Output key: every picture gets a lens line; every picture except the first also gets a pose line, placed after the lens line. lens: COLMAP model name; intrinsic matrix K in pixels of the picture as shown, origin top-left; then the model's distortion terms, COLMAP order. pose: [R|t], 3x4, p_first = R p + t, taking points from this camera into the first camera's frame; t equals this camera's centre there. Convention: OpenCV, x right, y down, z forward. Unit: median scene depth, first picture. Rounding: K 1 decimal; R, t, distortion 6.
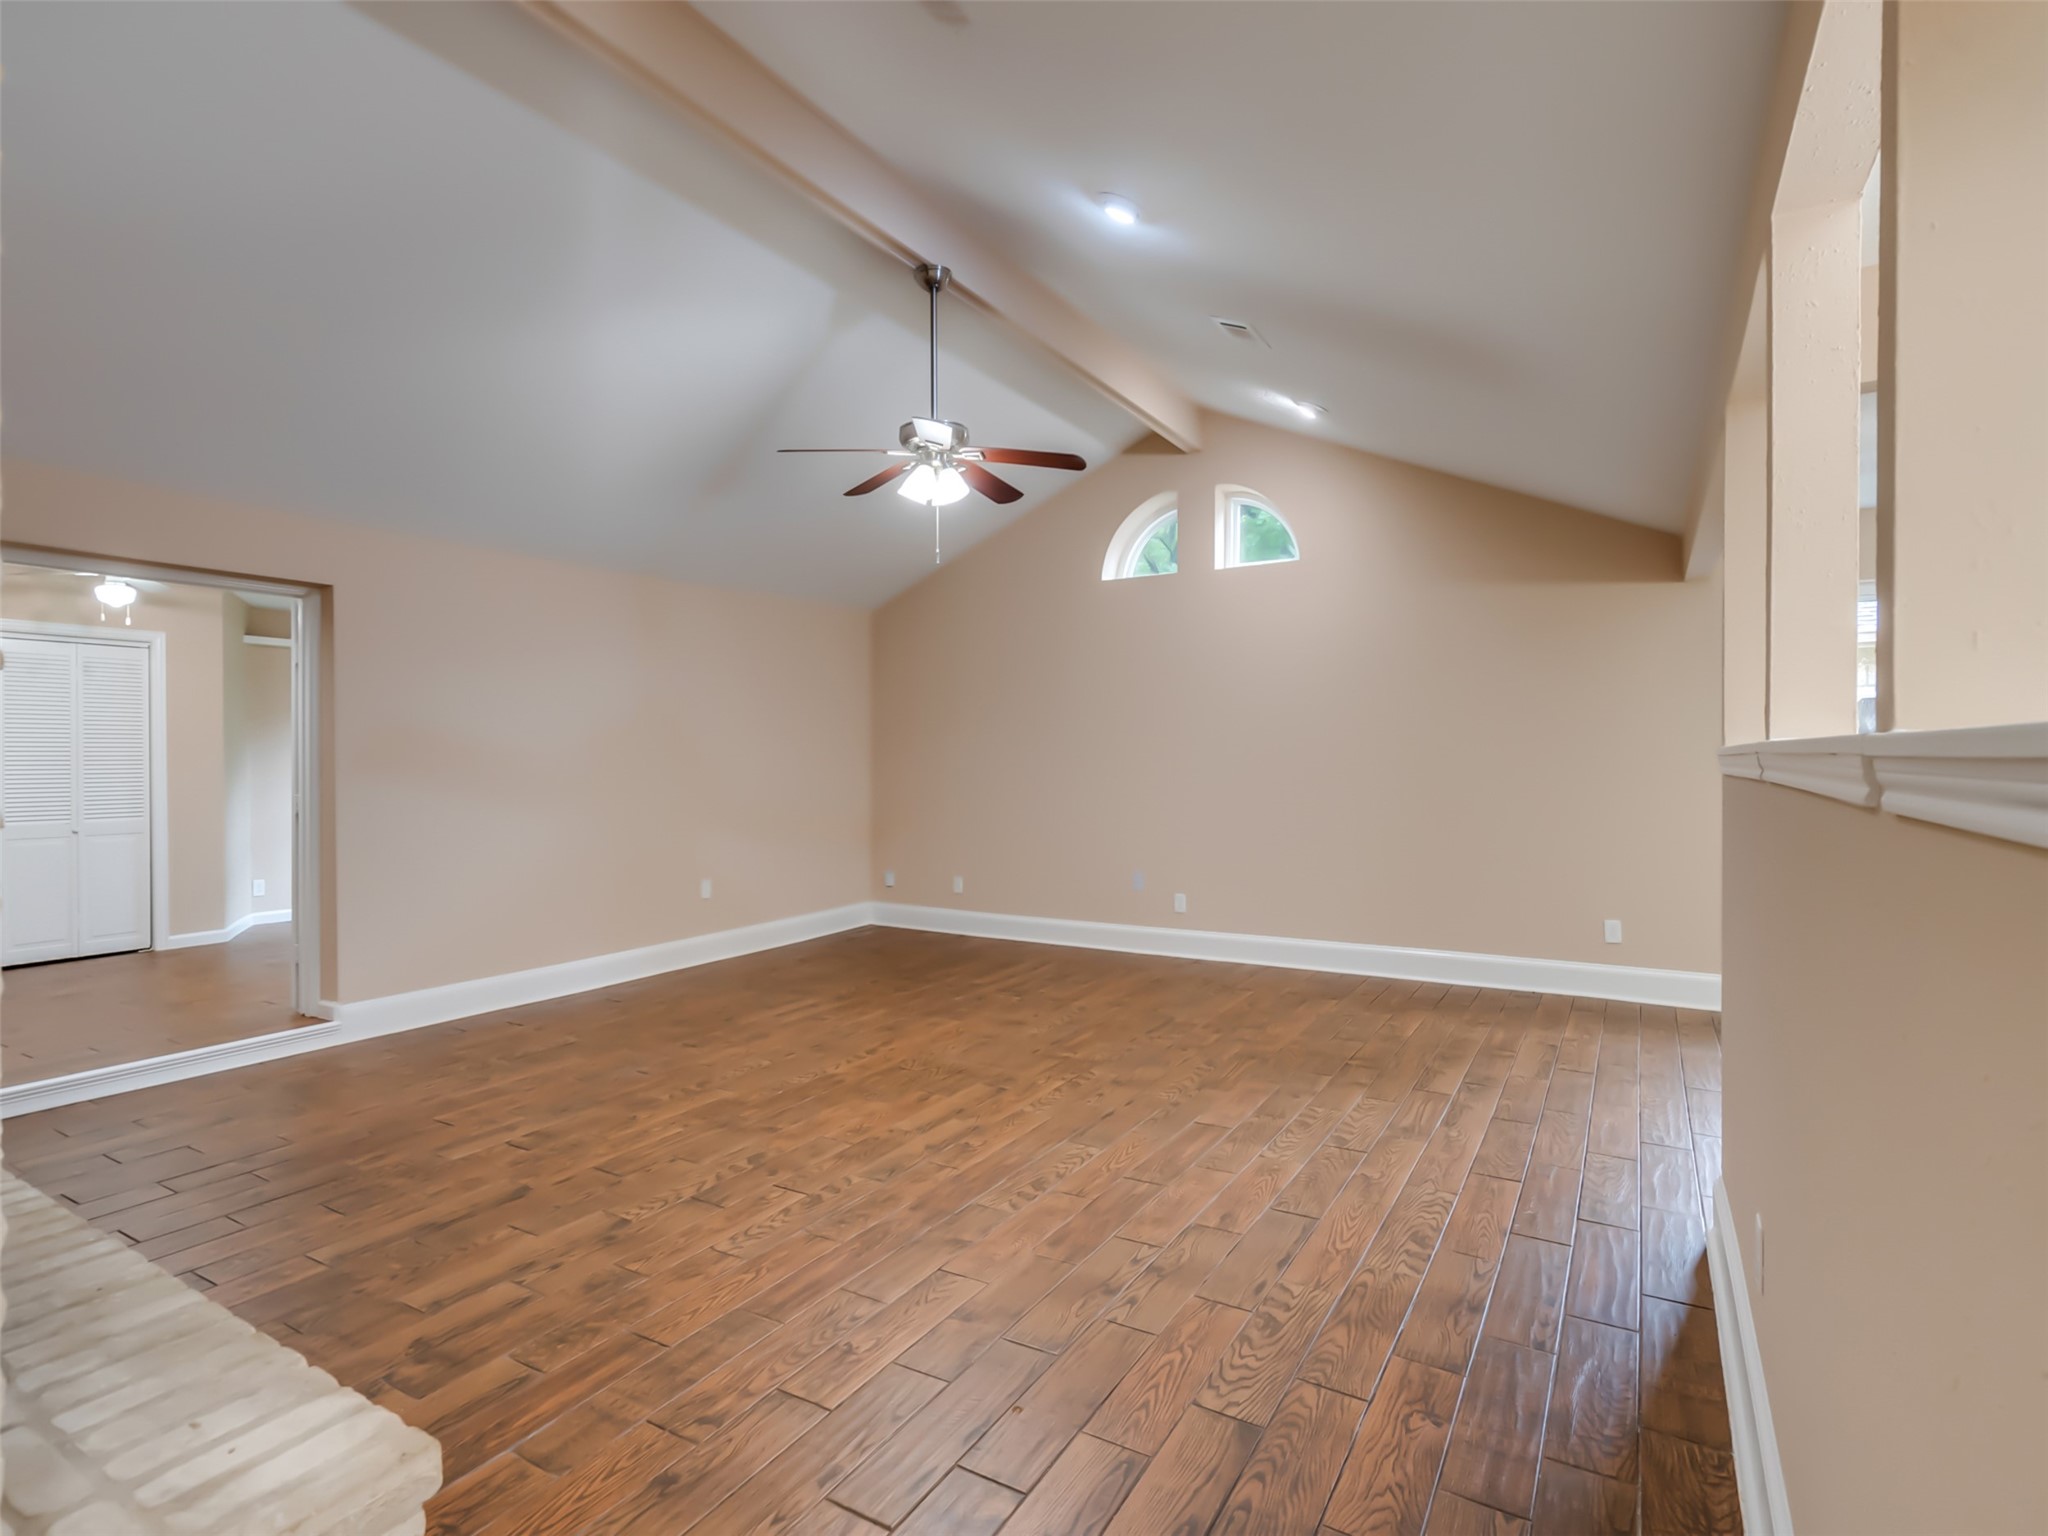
lens RADIAL K [[1046.7, 0, 1000.5], [0, 1046.7, 767.6], [0, 0, 1]] dist [-0.013157, 0.011968]
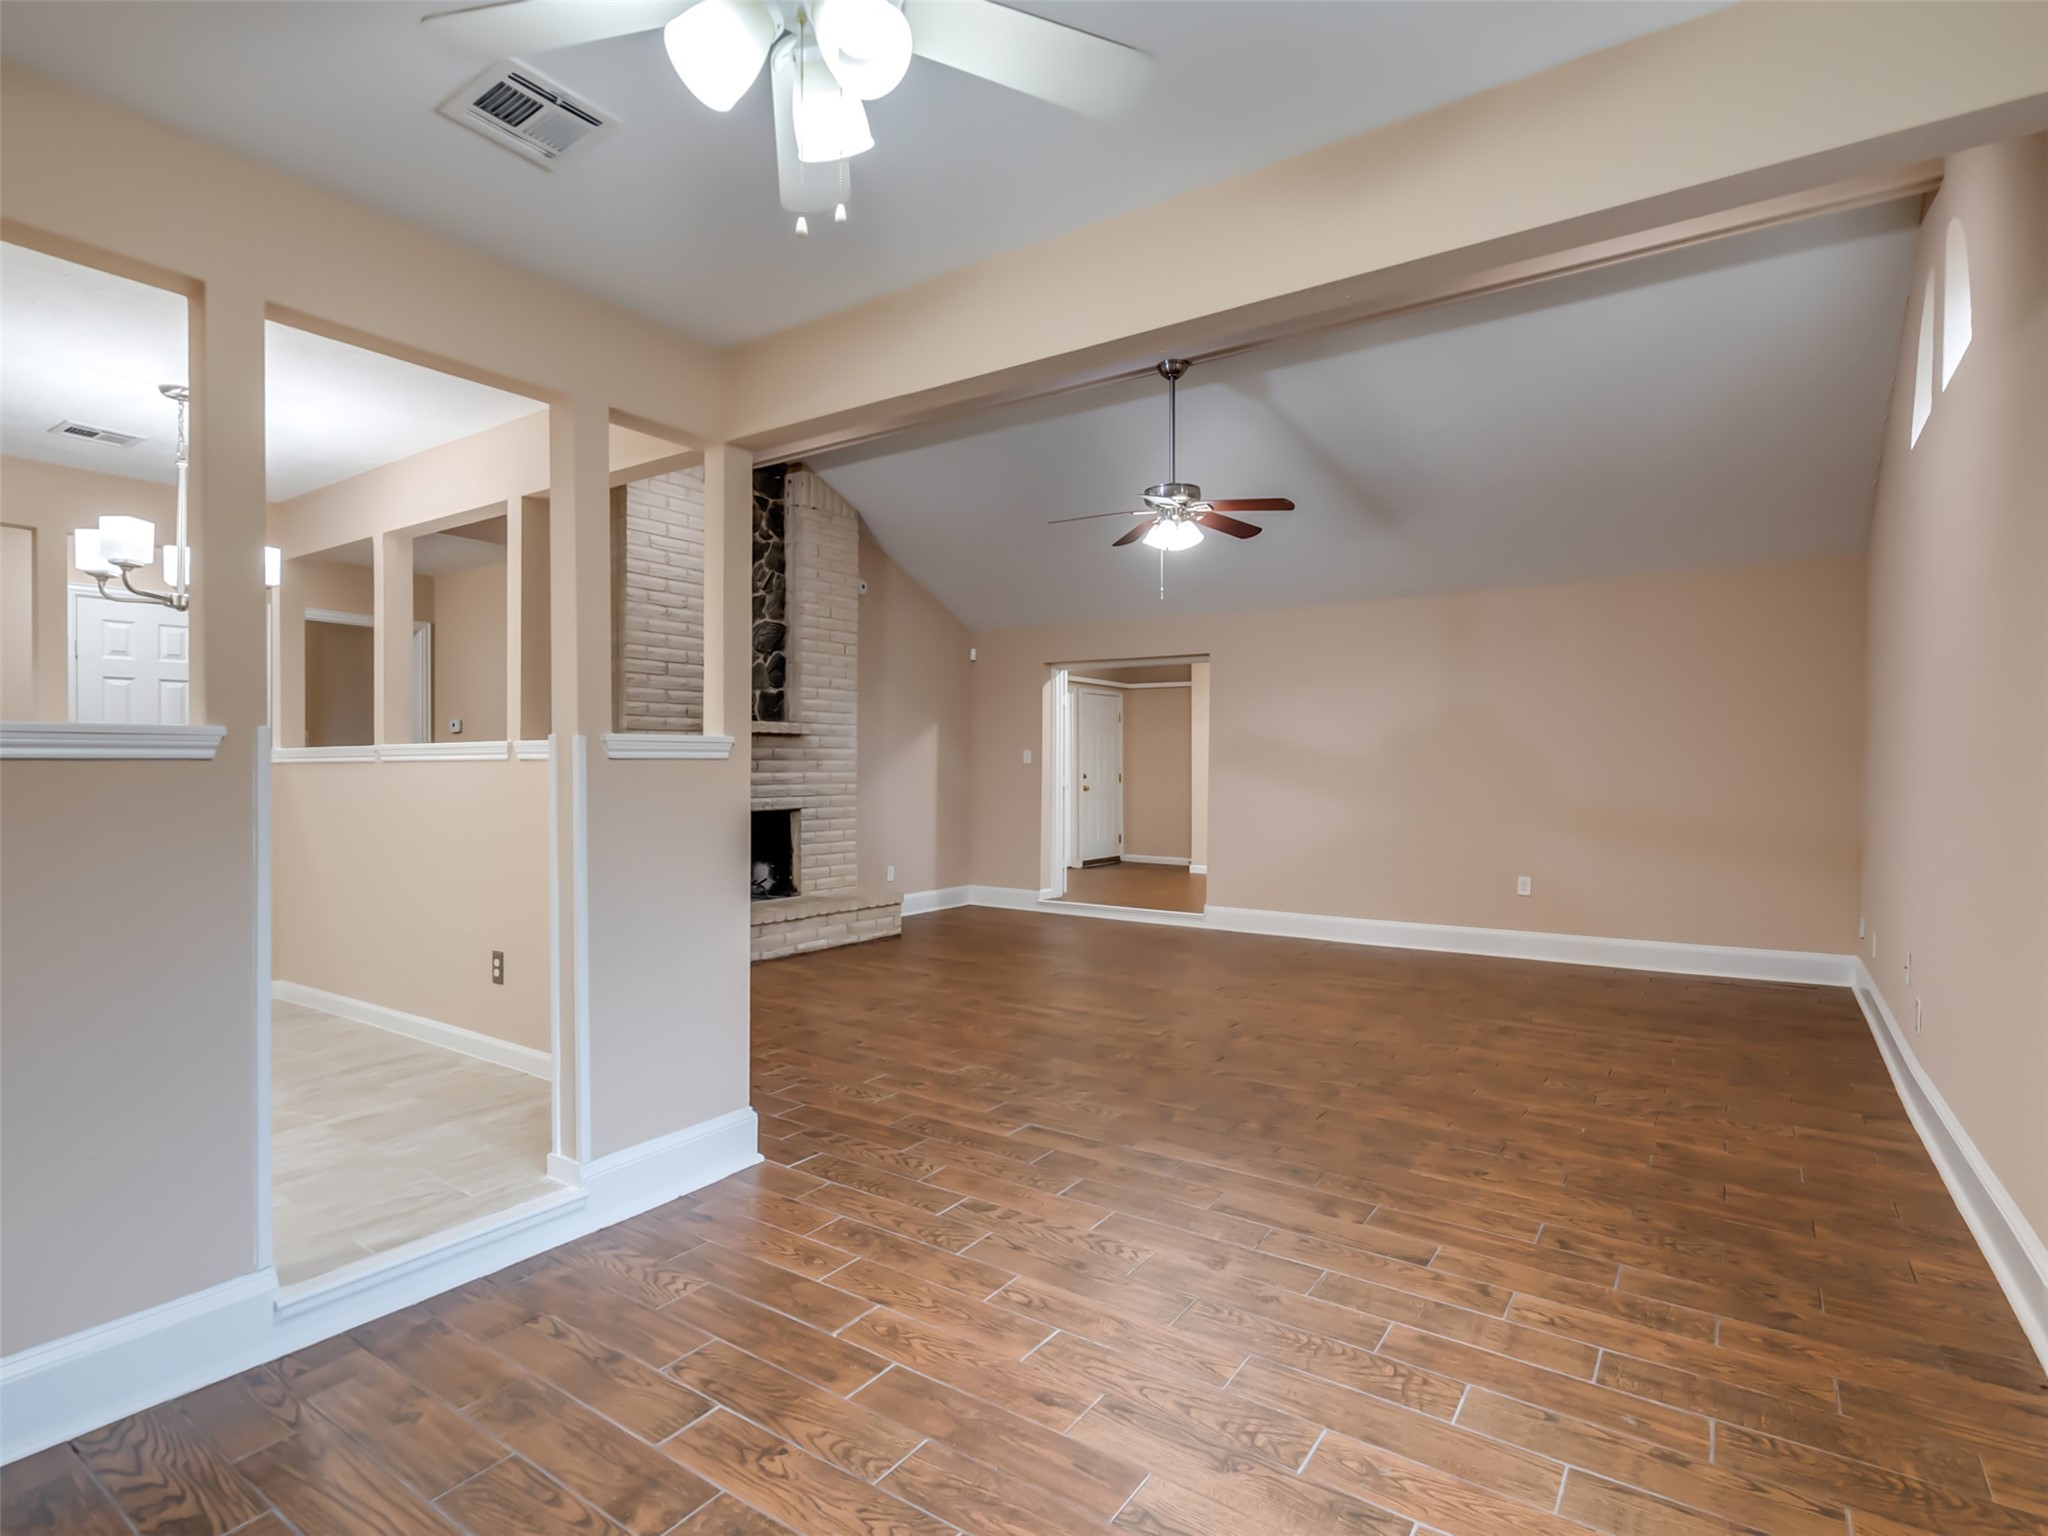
lens RADIAL K [[1046.7, 0, 1000.5], [0, 1046.7, 767.6], [0, 0, 1]] dist [-0.013157, 0.011968]
pose [[-0.064286, 0.004969, -0.997919, 1.179417], [-0.009796, 0.999936, 0.005610, 0.001763], [0.997883, 0.010137, -0.064233, 0.867303]]
